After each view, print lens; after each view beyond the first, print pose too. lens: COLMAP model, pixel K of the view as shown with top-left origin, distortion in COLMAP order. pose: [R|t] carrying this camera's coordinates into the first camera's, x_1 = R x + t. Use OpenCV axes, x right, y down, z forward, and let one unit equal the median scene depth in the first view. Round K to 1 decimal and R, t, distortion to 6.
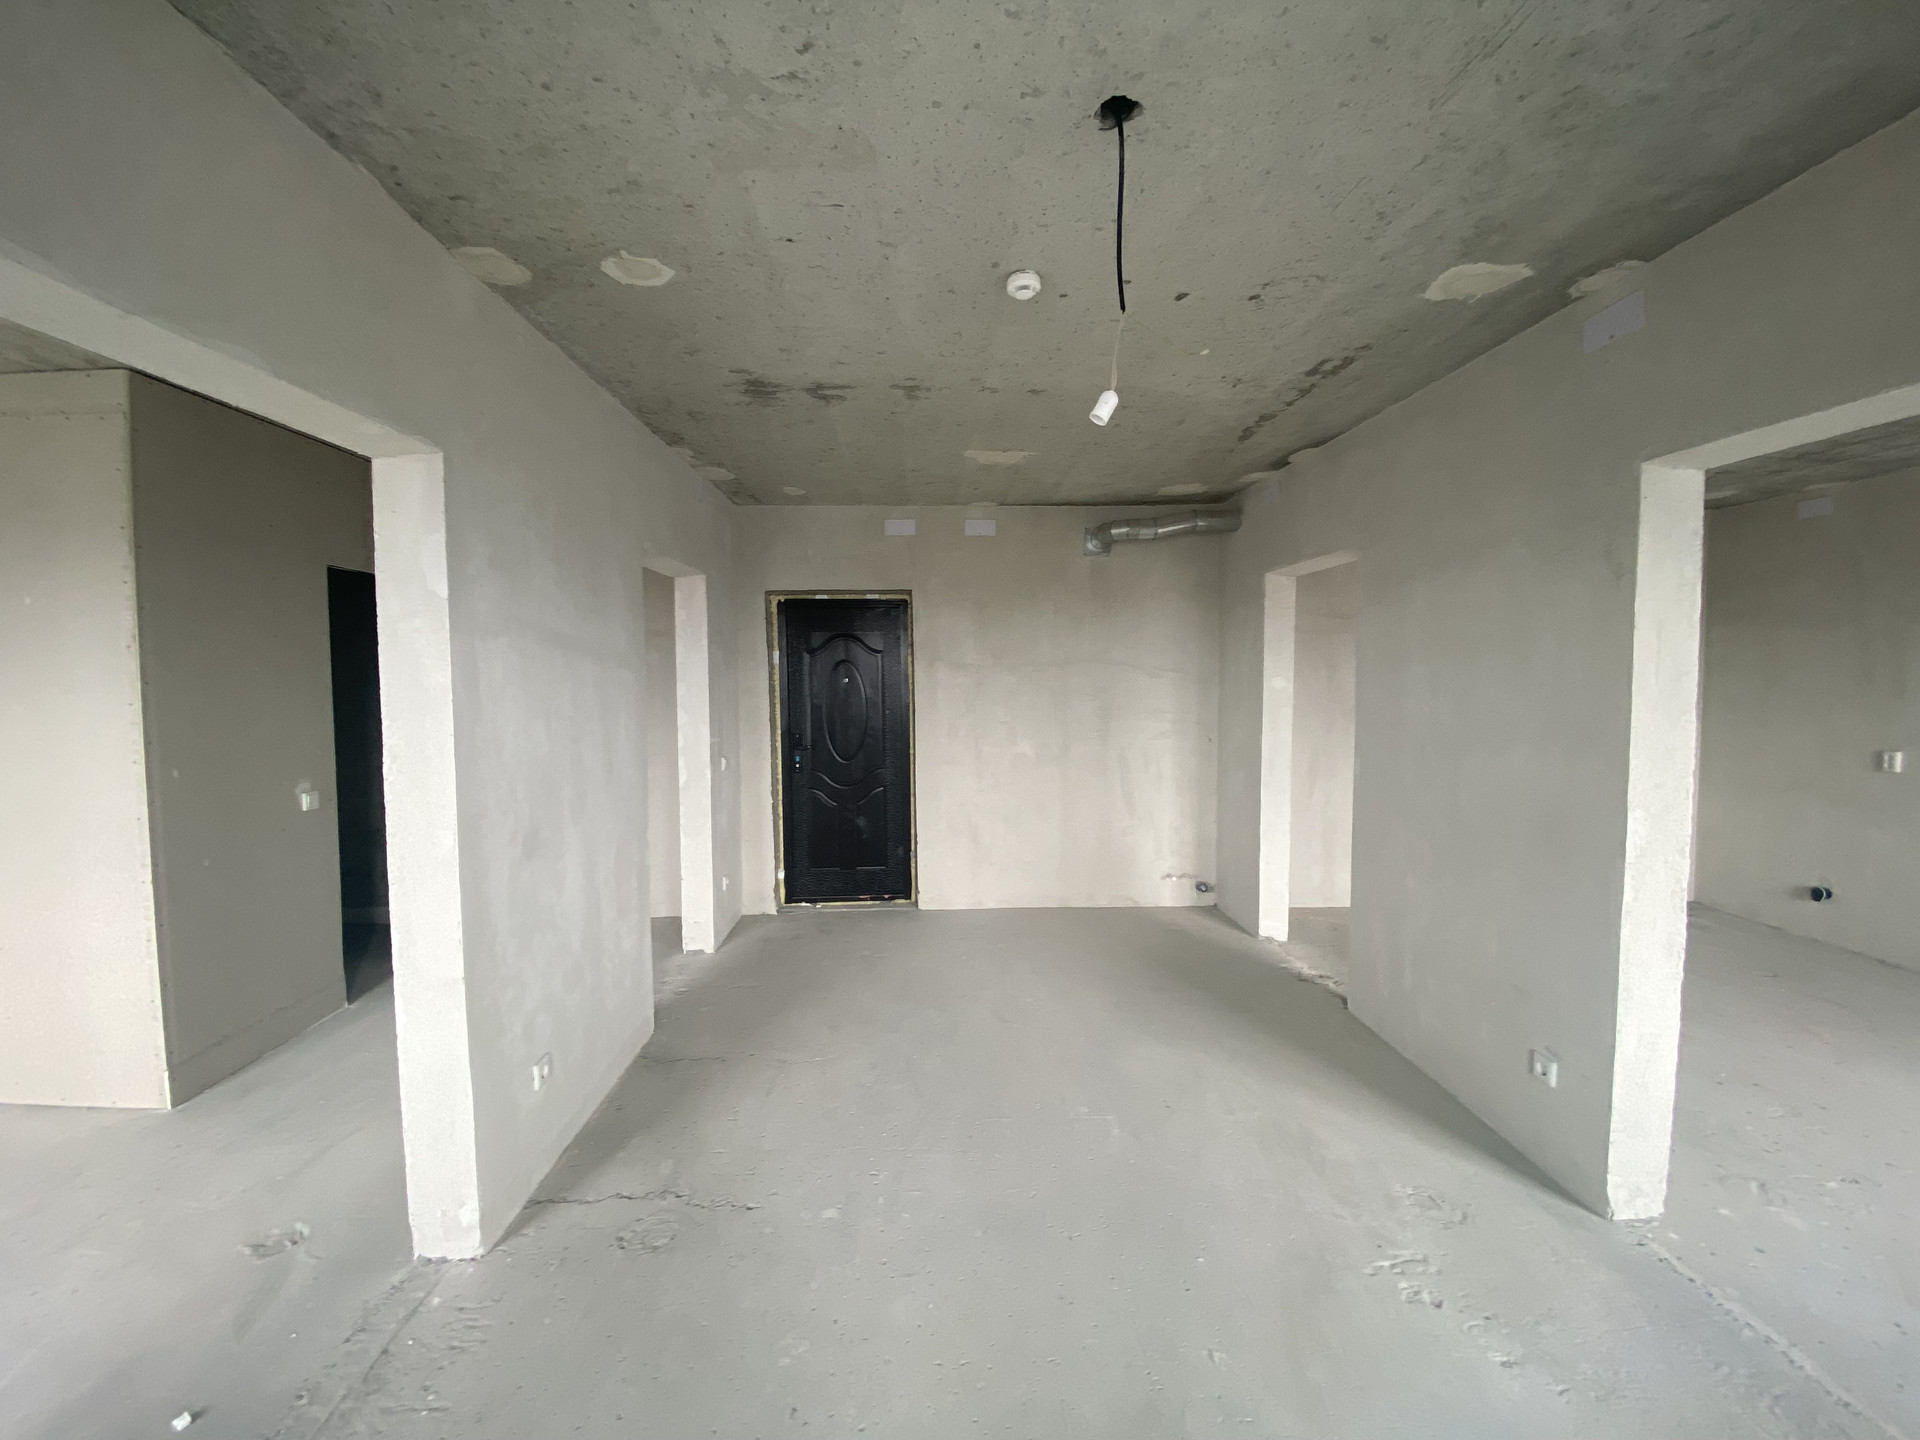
lens RADIAL K [[780.0, 0, 952.5], [0, 780.0, 717.8], [0, 0, 1]] dist [0.021673, -0.021990]
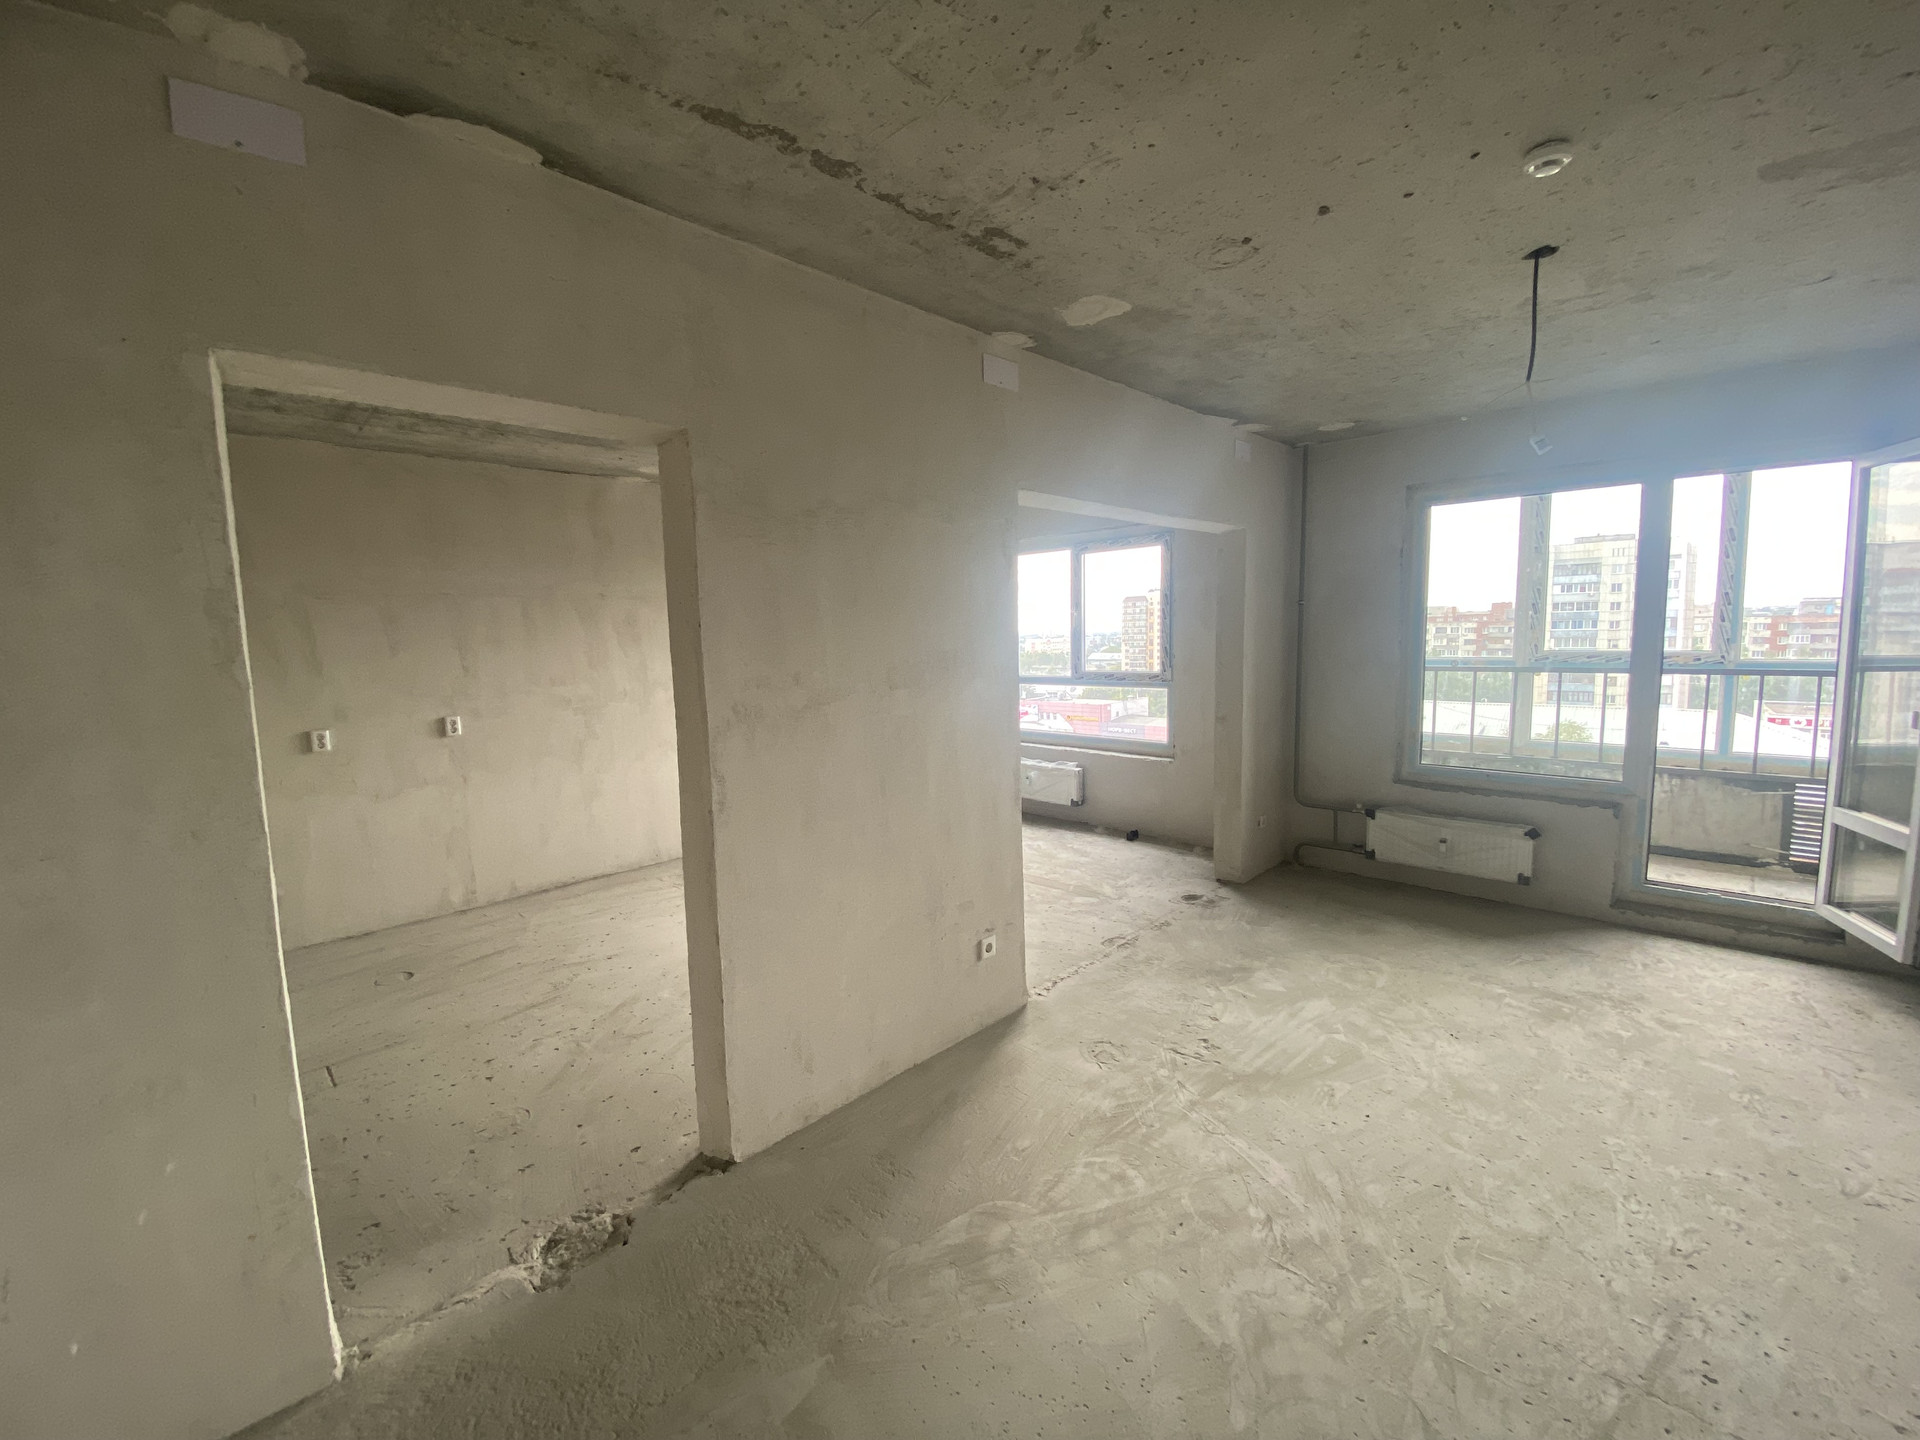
lens RADIAL K [[780.0, 0, 952.5], [0, 780.0, 717.8], [0, 0, 1]] dist [0.021673, -0.021990]
pose [[-0.685344, -0.060135, 0.725733, -0.057936], [0.066744, 0.987203, 0.144831, -0.062952], [-0.725155, 0.147697, -0.672560, 1.085080]]
